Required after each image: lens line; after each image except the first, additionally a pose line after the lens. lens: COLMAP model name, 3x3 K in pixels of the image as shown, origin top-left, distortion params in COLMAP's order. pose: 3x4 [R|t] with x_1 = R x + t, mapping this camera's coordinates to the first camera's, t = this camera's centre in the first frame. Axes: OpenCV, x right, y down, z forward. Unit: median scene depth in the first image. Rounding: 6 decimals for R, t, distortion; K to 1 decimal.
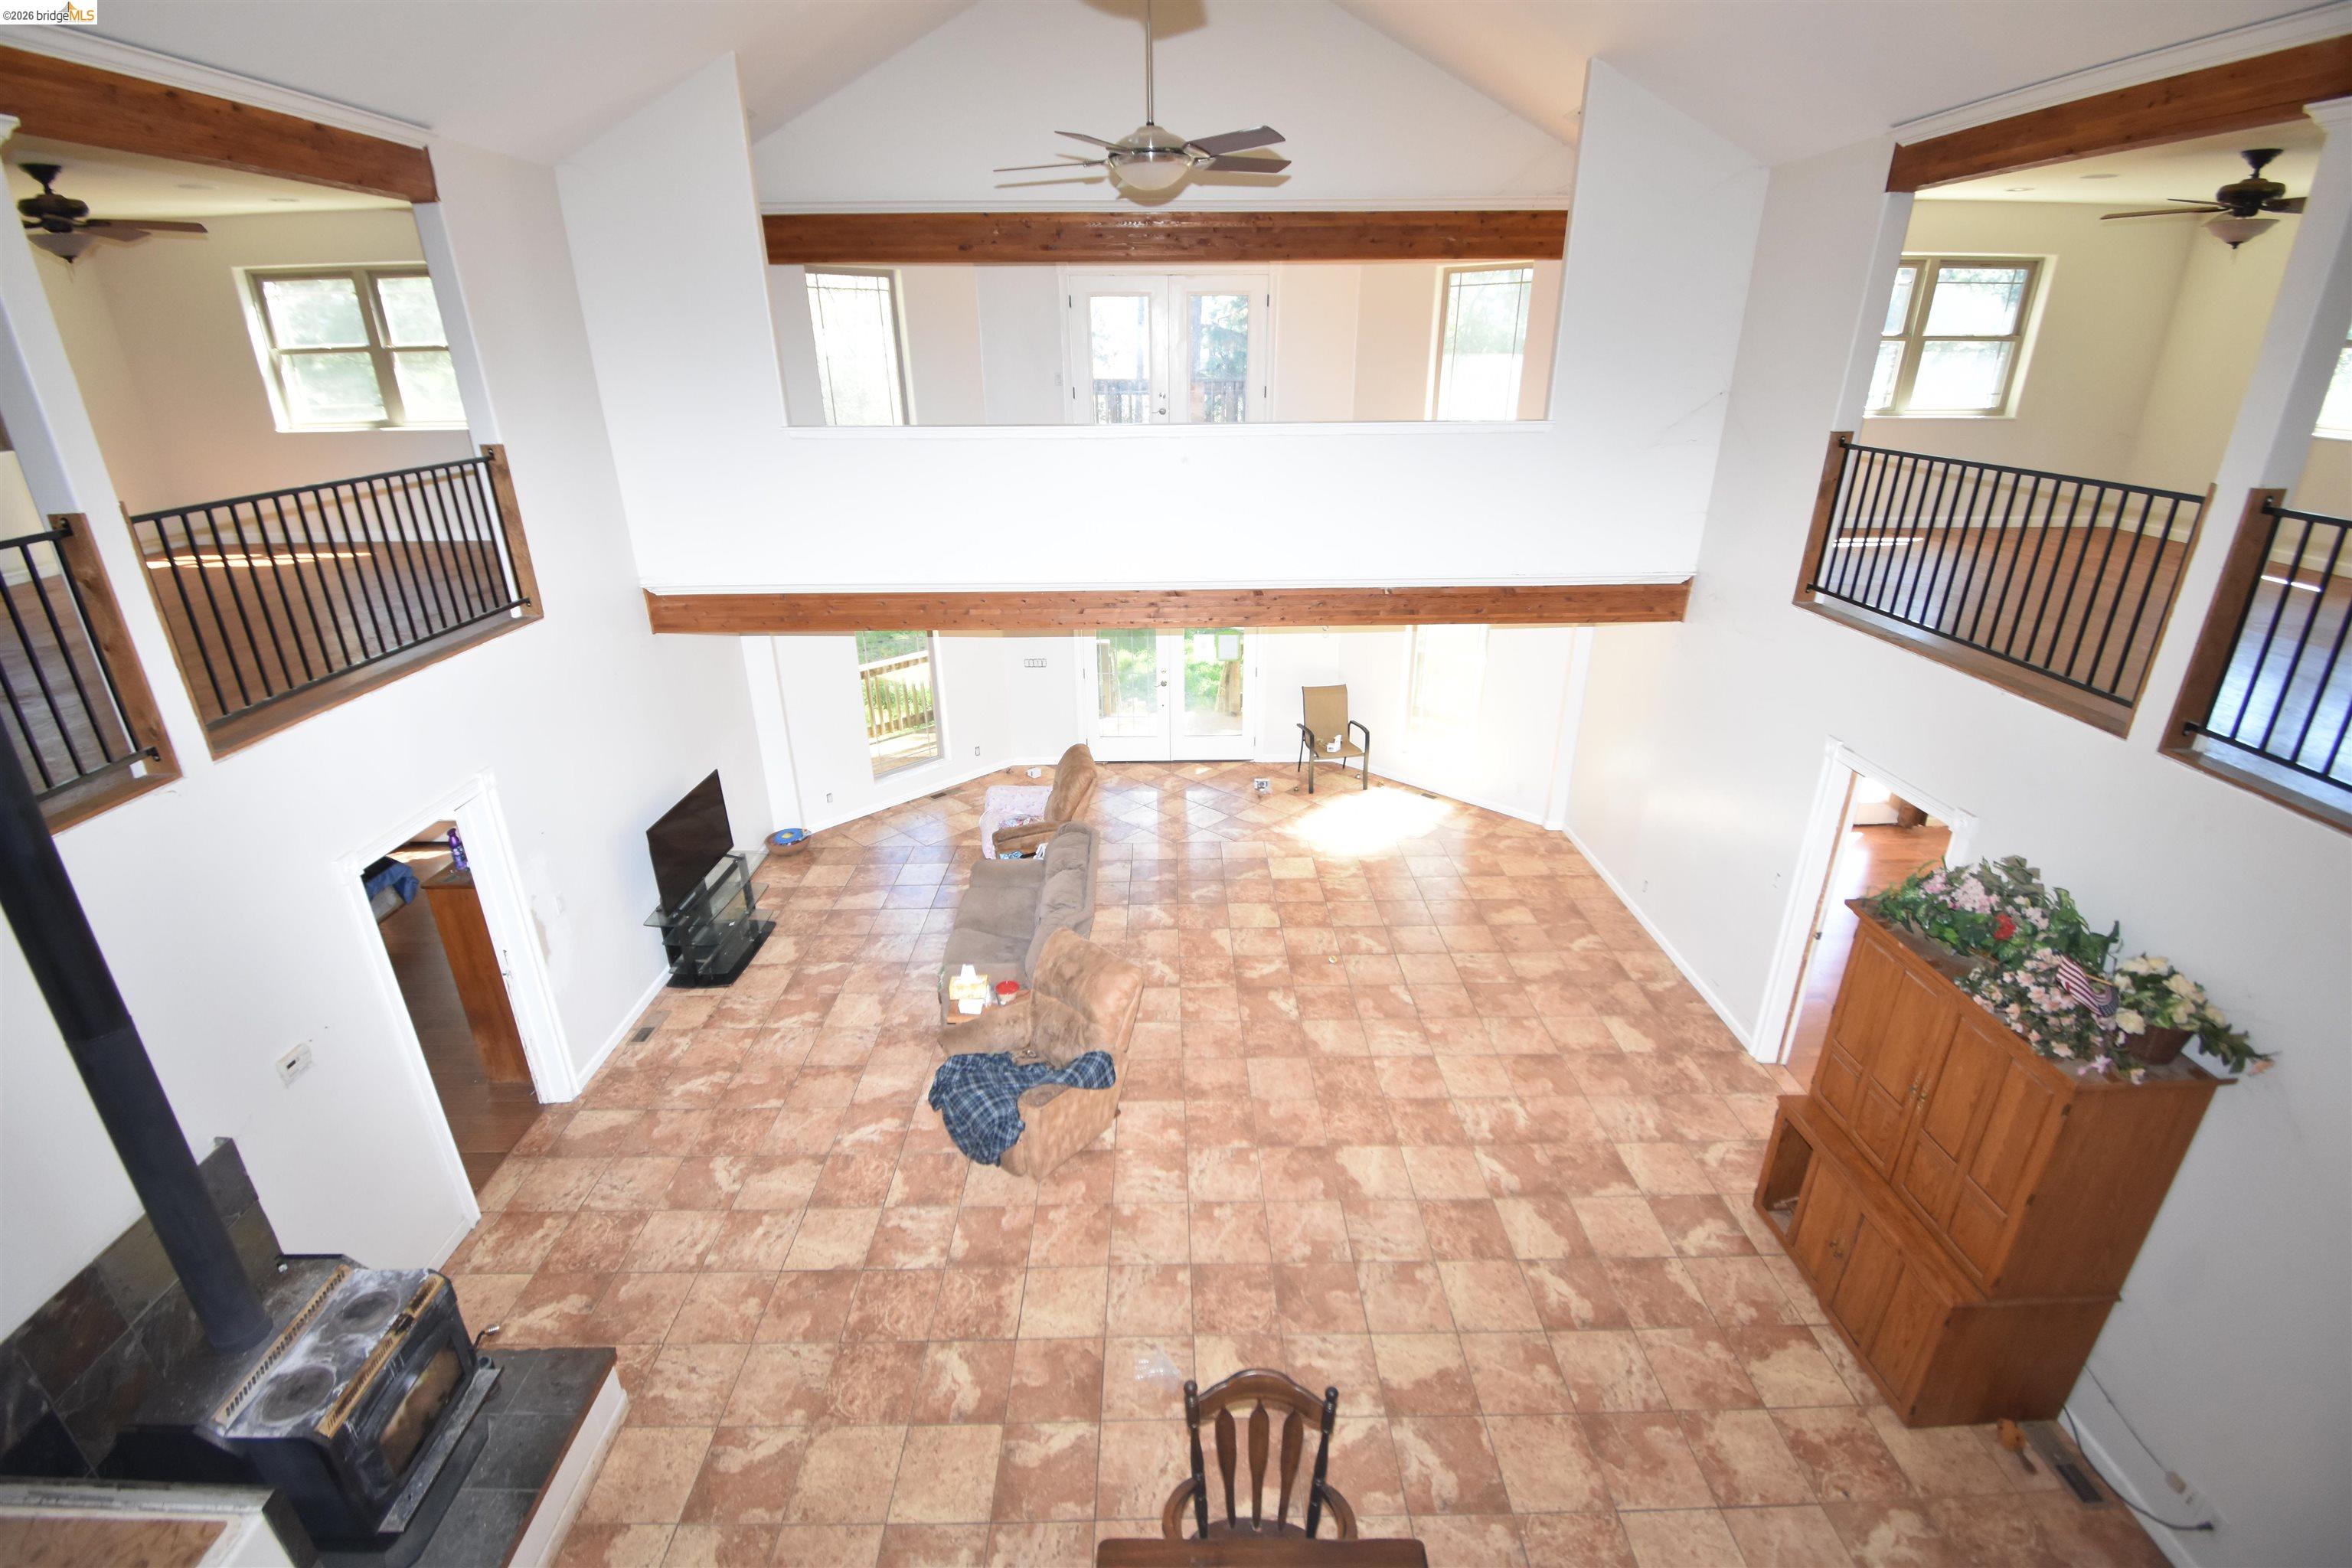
lens RADIAL K [[1031.9, 0, 1179.5], [0, 1031.9, 772.4], [0, 0, 1]] dist [0.000220, 0.000022]
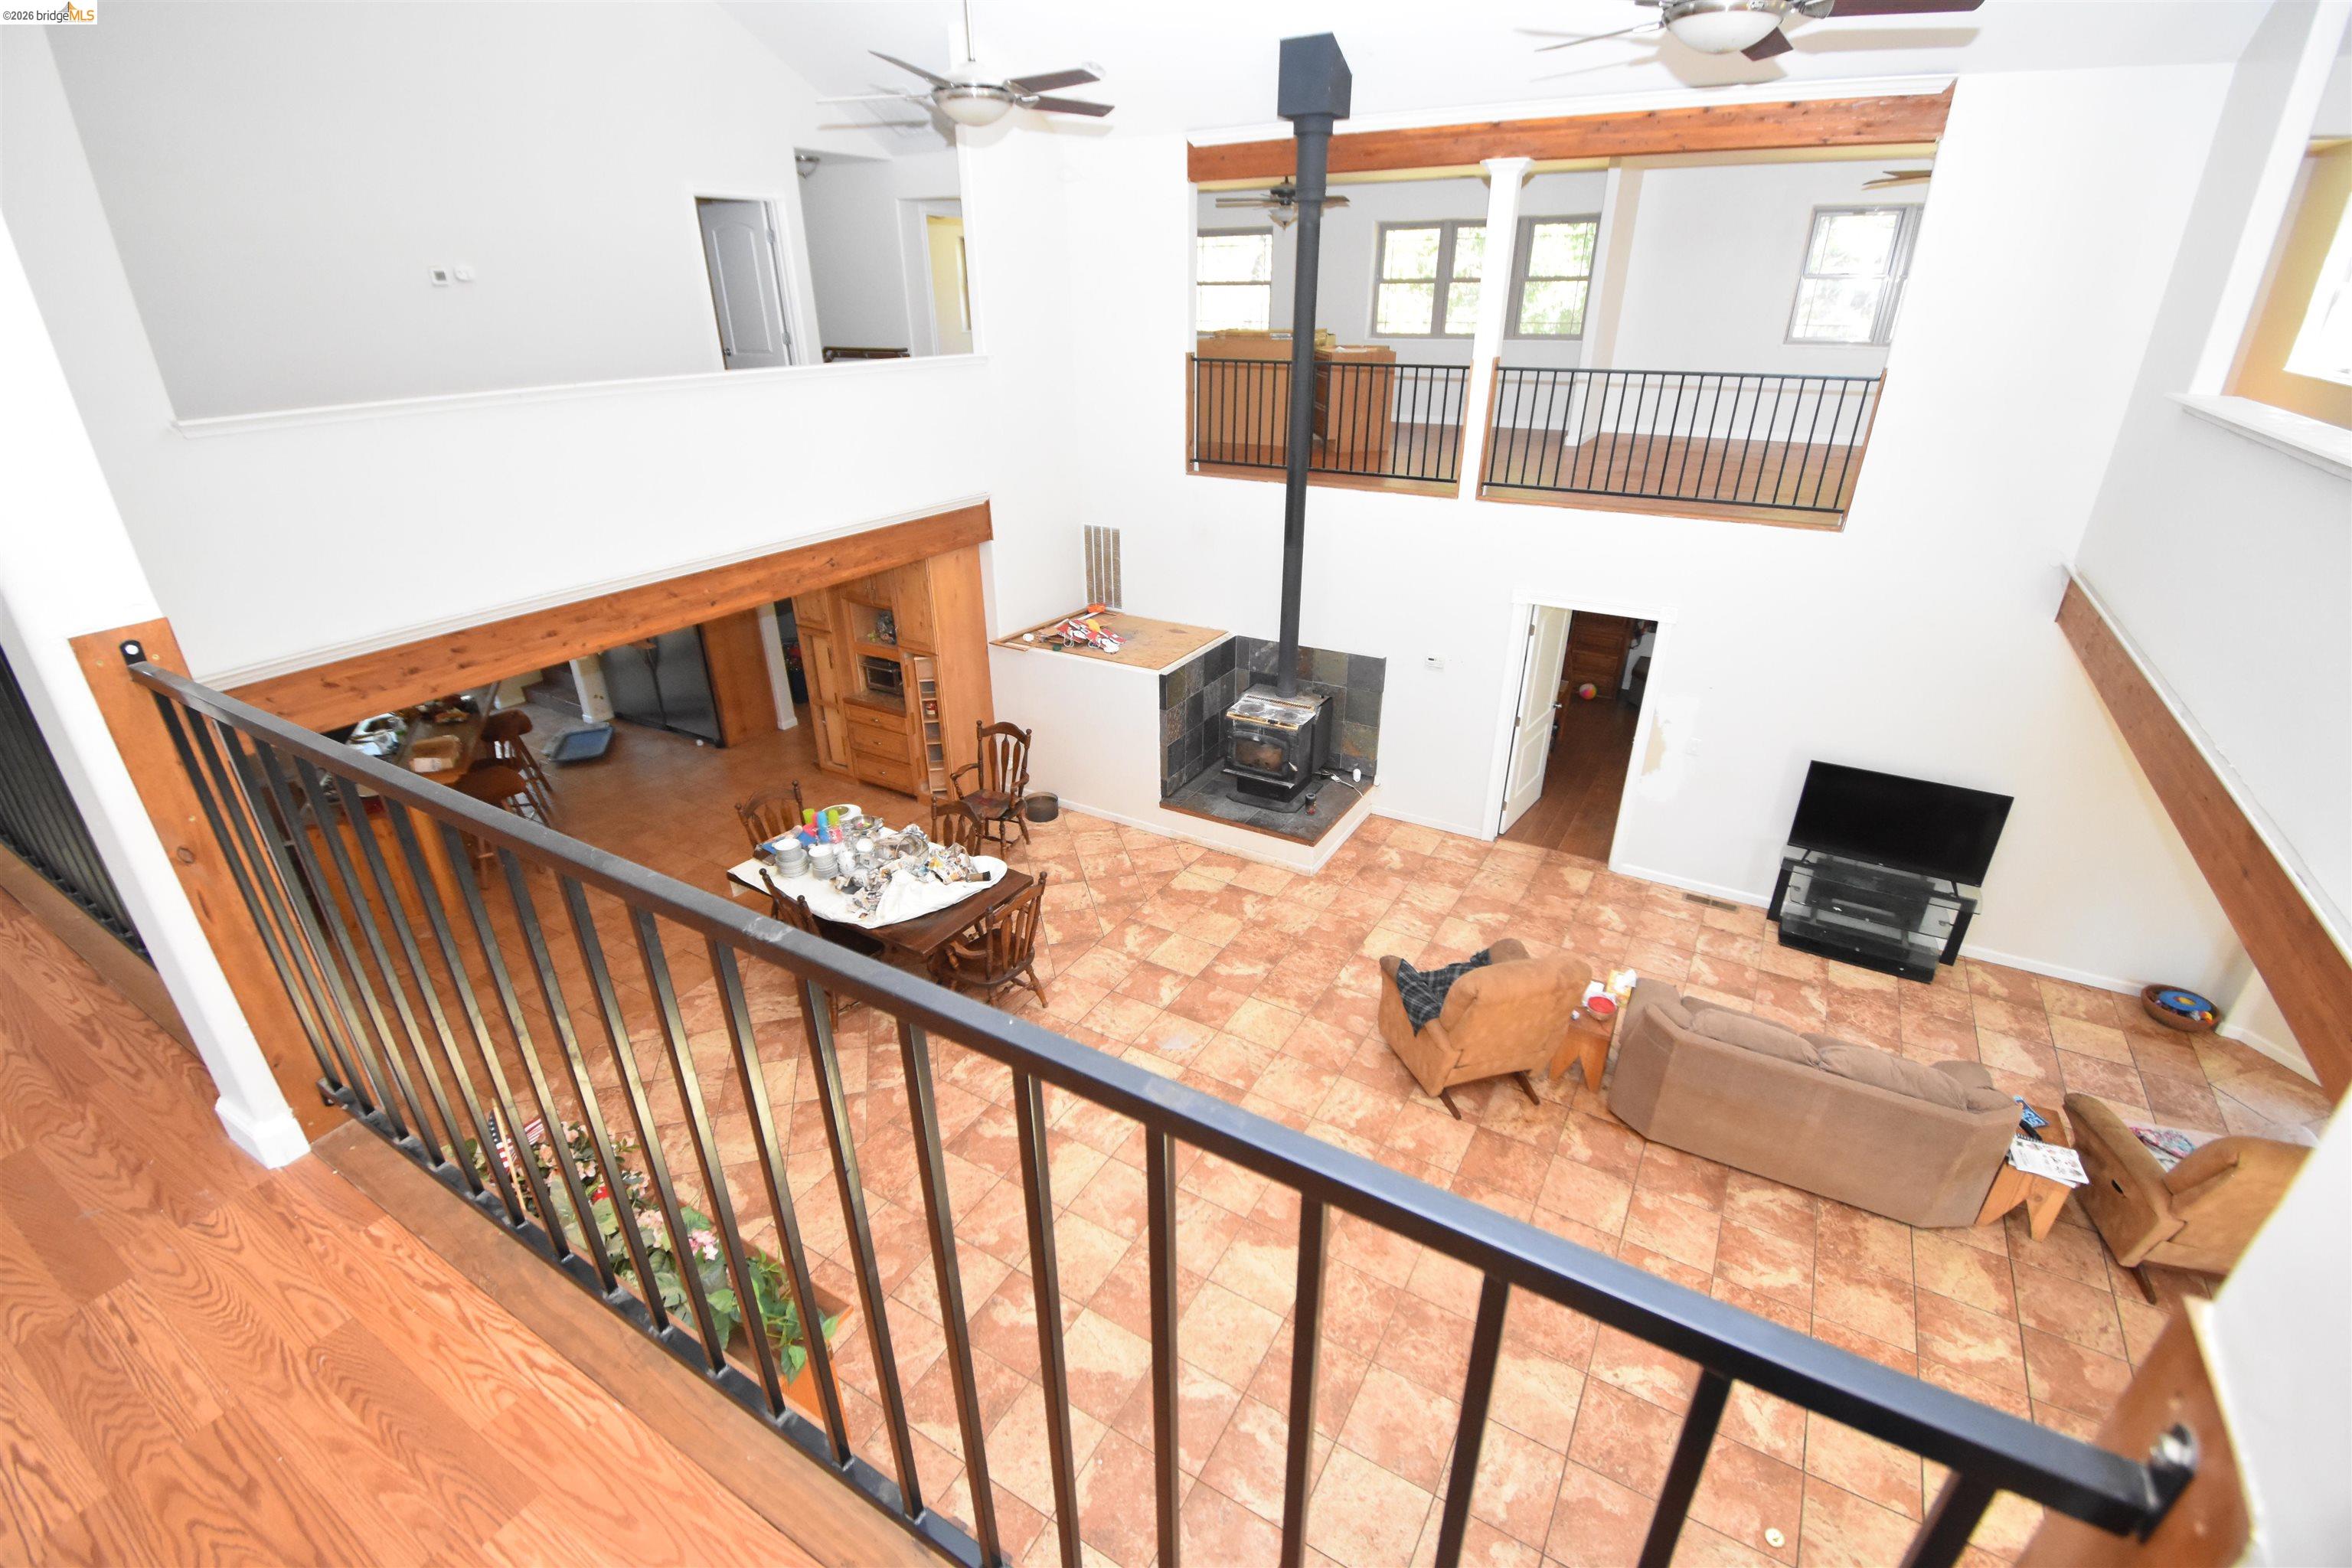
lens RADIAL K [[1031.9, 0, 1176.0], [0, 1031.9, 792.6], [0, 0, 1]] dist [0.000220, 0.000022]
pose [[-0.517818, 0.379292, -0.766813, 0.846062], [-0.313963, 0.749542, 0.582764, -0.443125], [0.795796, 0.542517, -0.269042, 1.105803]]
